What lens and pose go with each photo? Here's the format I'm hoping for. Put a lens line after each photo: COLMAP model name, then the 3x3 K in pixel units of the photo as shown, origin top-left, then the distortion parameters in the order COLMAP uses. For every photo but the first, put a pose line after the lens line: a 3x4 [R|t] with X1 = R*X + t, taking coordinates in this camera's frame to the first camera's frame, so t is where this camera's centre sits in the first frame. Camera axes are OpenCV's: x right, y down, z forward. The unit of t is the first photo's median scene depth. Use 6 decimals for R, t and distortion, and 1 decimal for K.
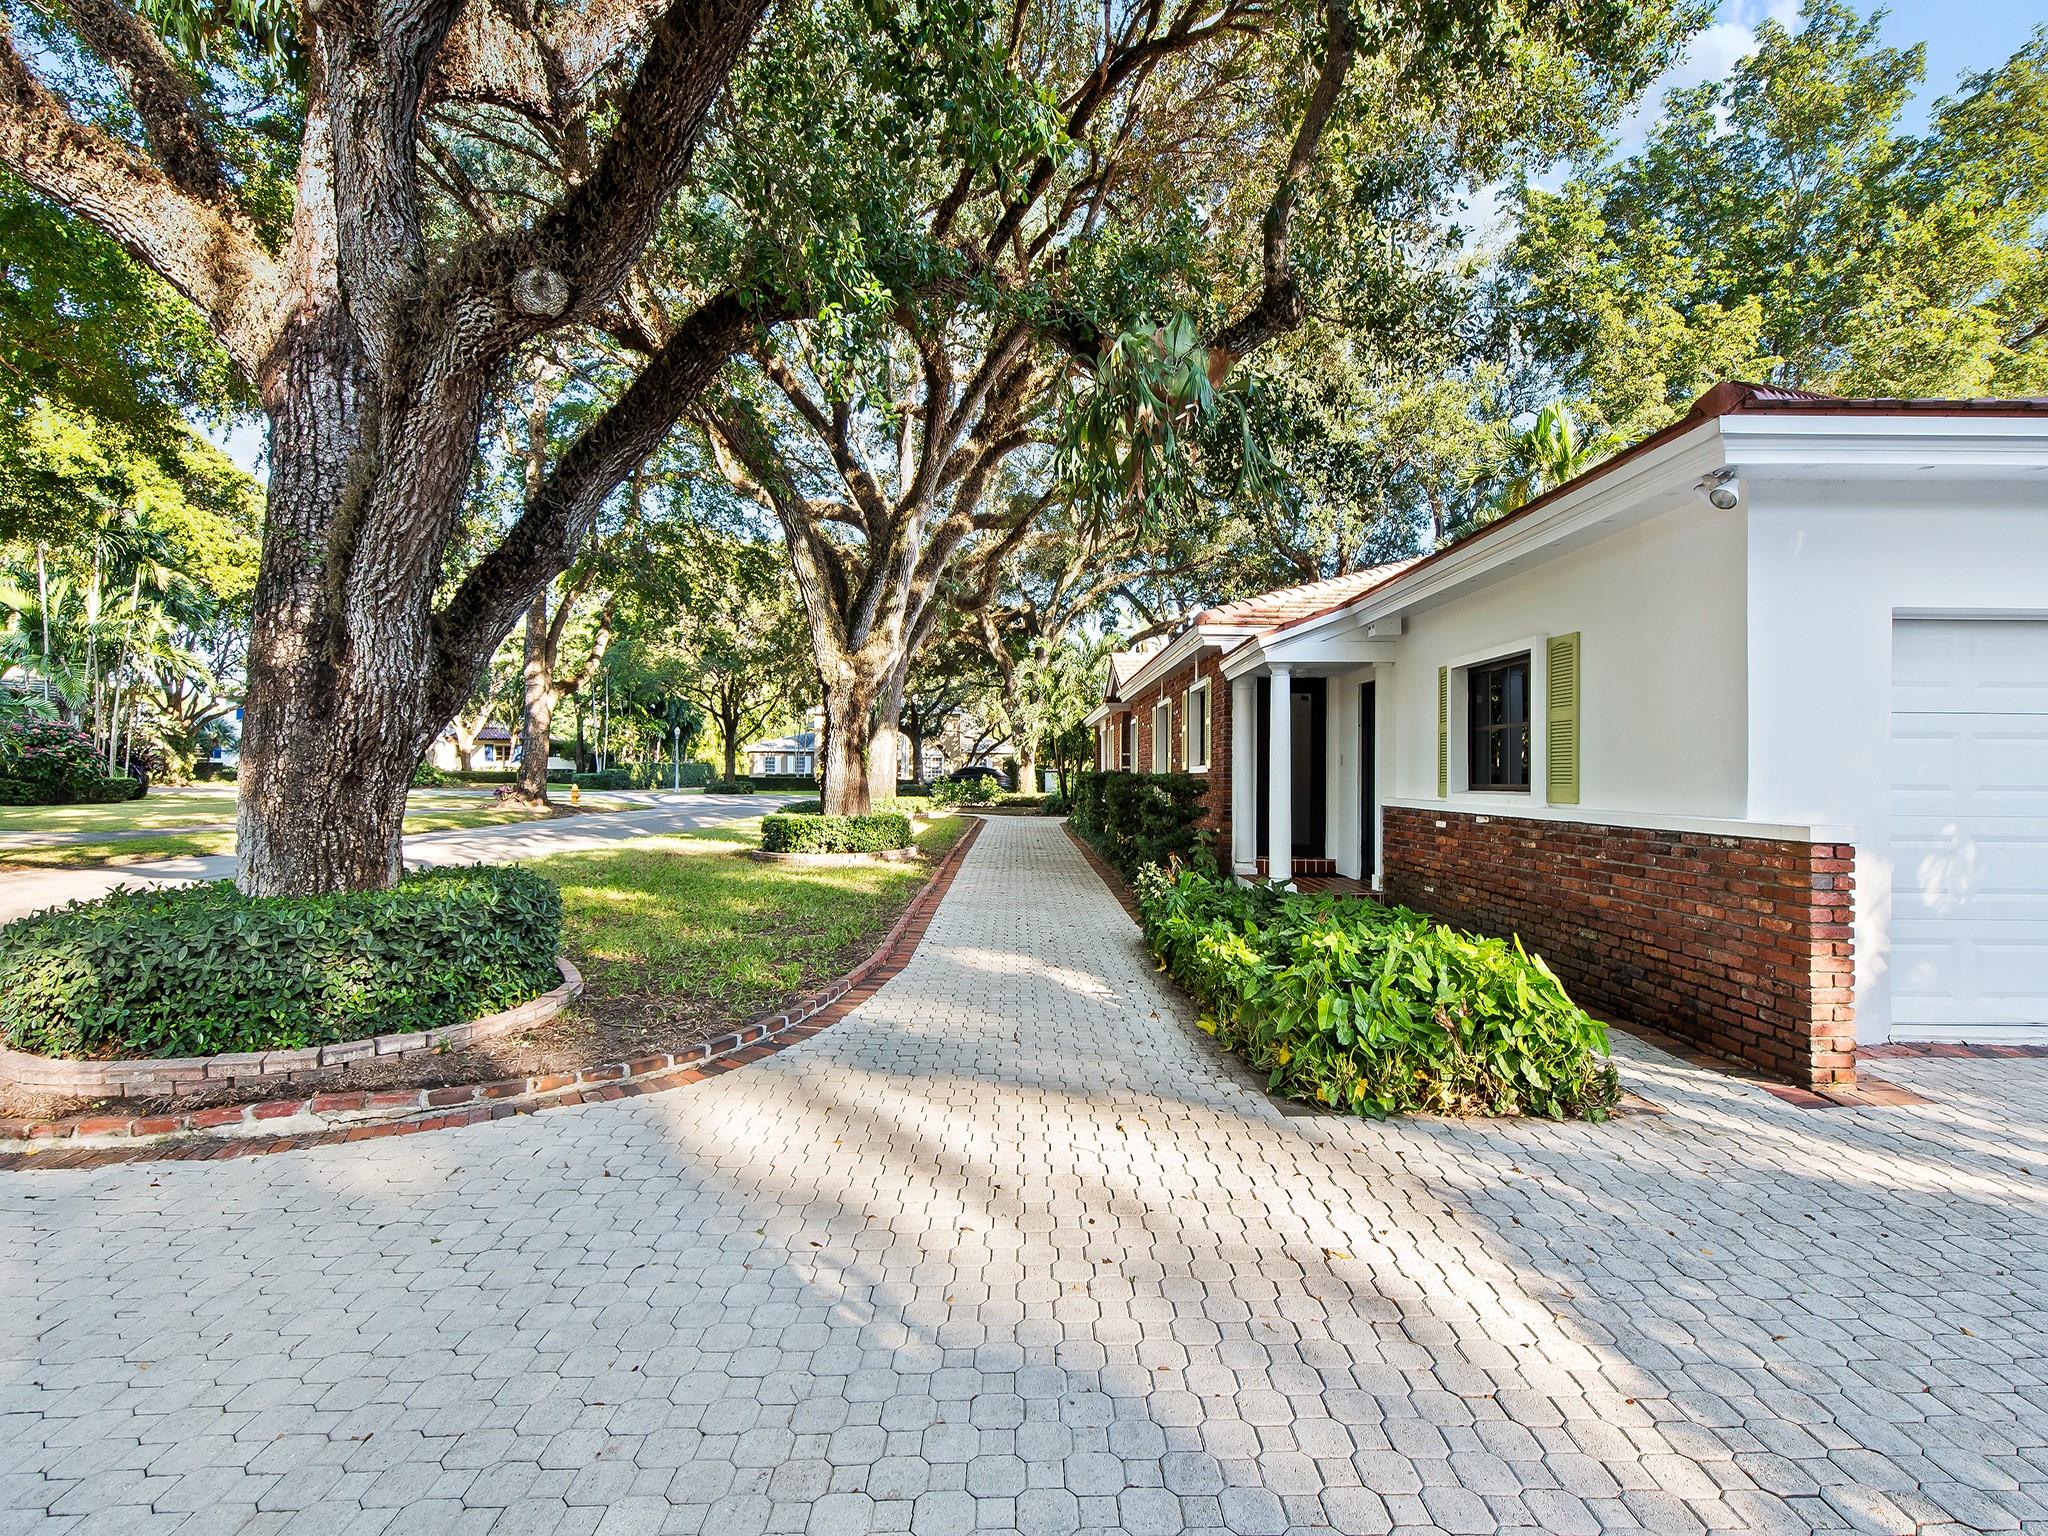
lens RADIAL K [[970.3, 0, 1030.1], [0, 970.3, 766.8], [0, 0, 1]] dist [0.023880, -0.008010]
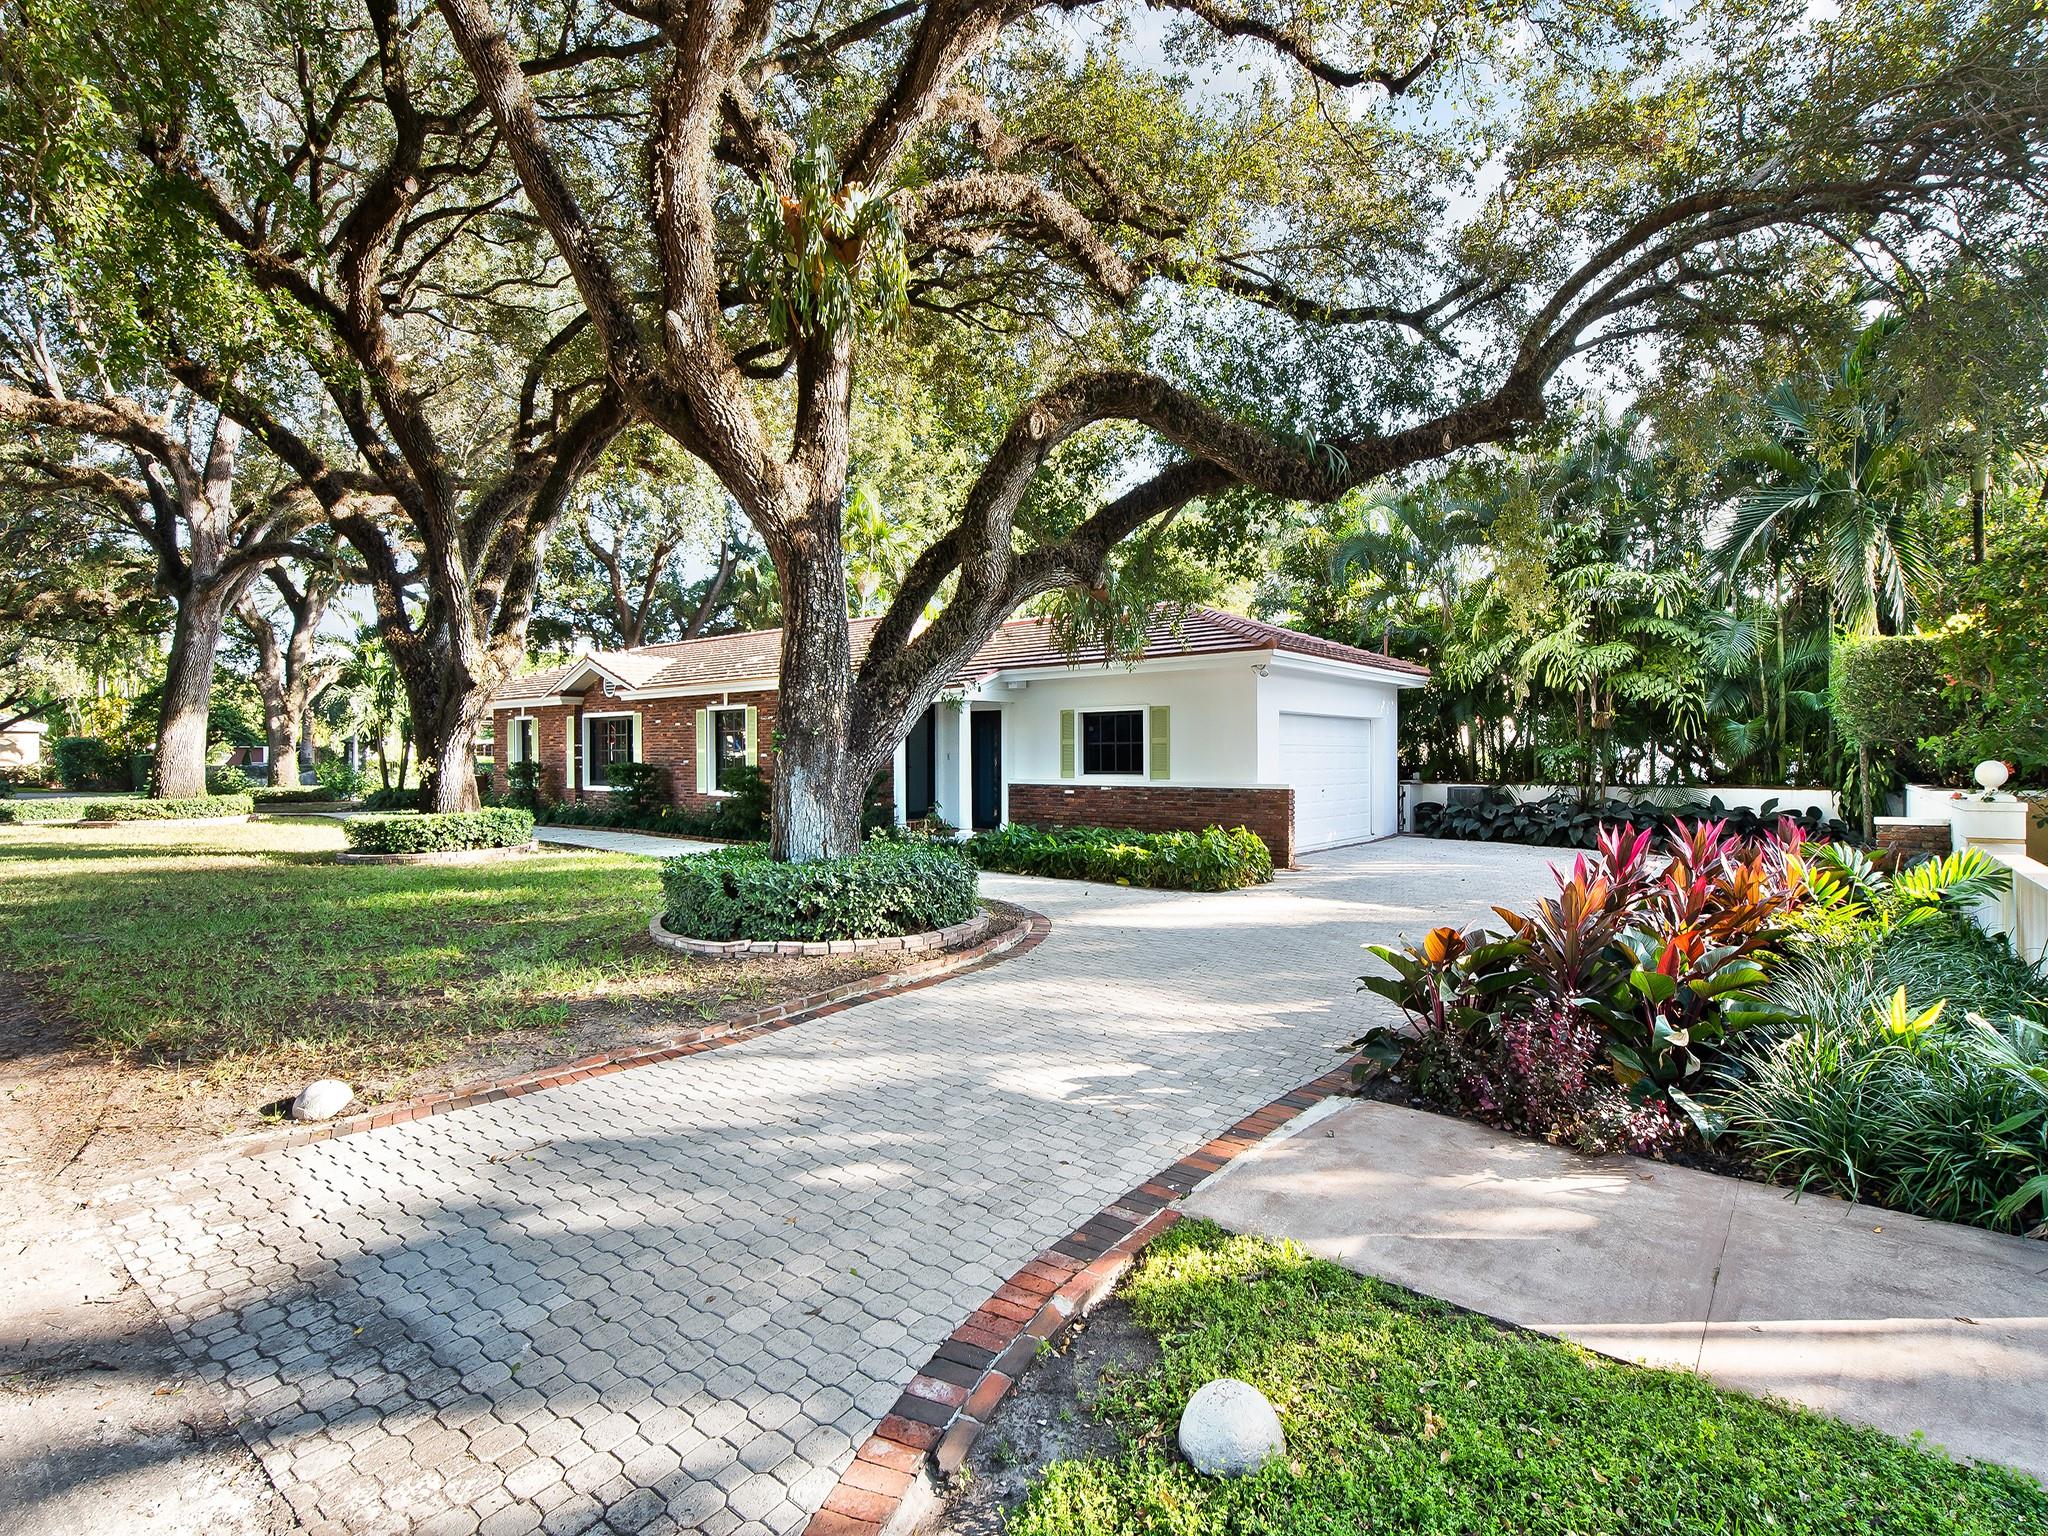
lens RADIAL K [[995.0, 0, 1024.0], [0, 995.0, 768.0], [0, 0, 1]] dist [0.016847, 0.000068]
pose [[0.640025, -0.019418, 0.768109, -1.874605], [0.001855, 0.999717, 0.023728, -0.058601], [-0.768352, -0.013761, 0.639879, -0.324772]]
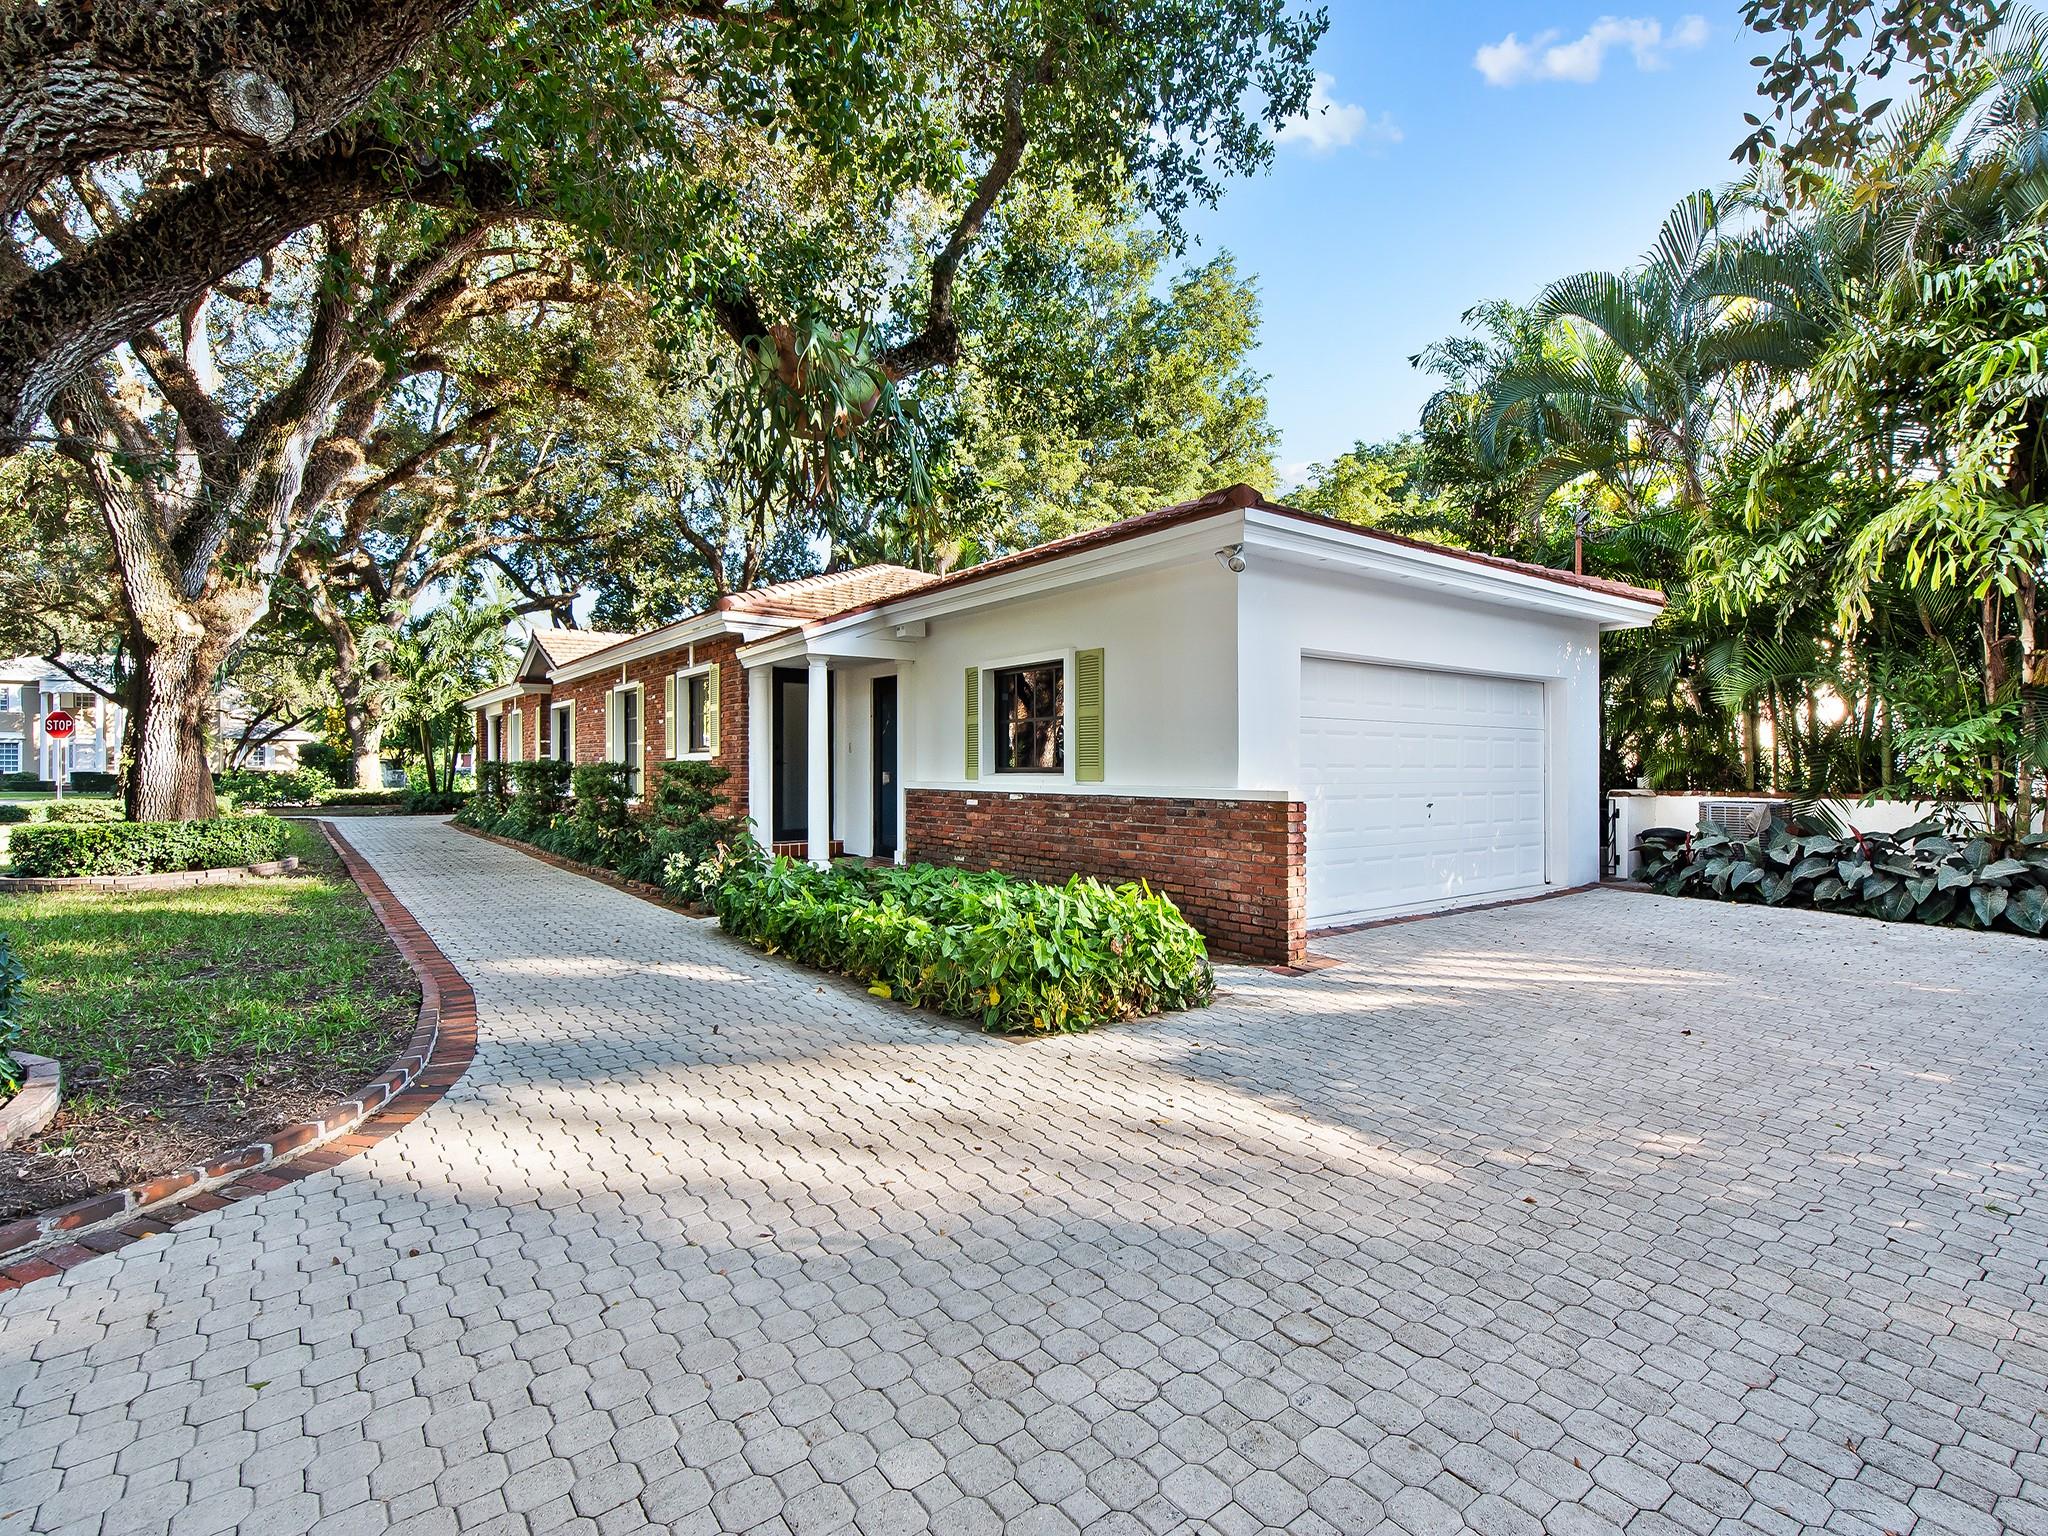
lens RADIAL K [[970.3, 0, 1030.1], [0, 970.3, 766.8], [0, 0, 1]] dist [0.023880, -0.008010]
pose [[0.801621, -0.007610, 0.597784, -0.355514], [0.001358, 0.999940, 0.010908, 0.005774], [-0.597831, -0.007933, 0.801583, 0.036542]]
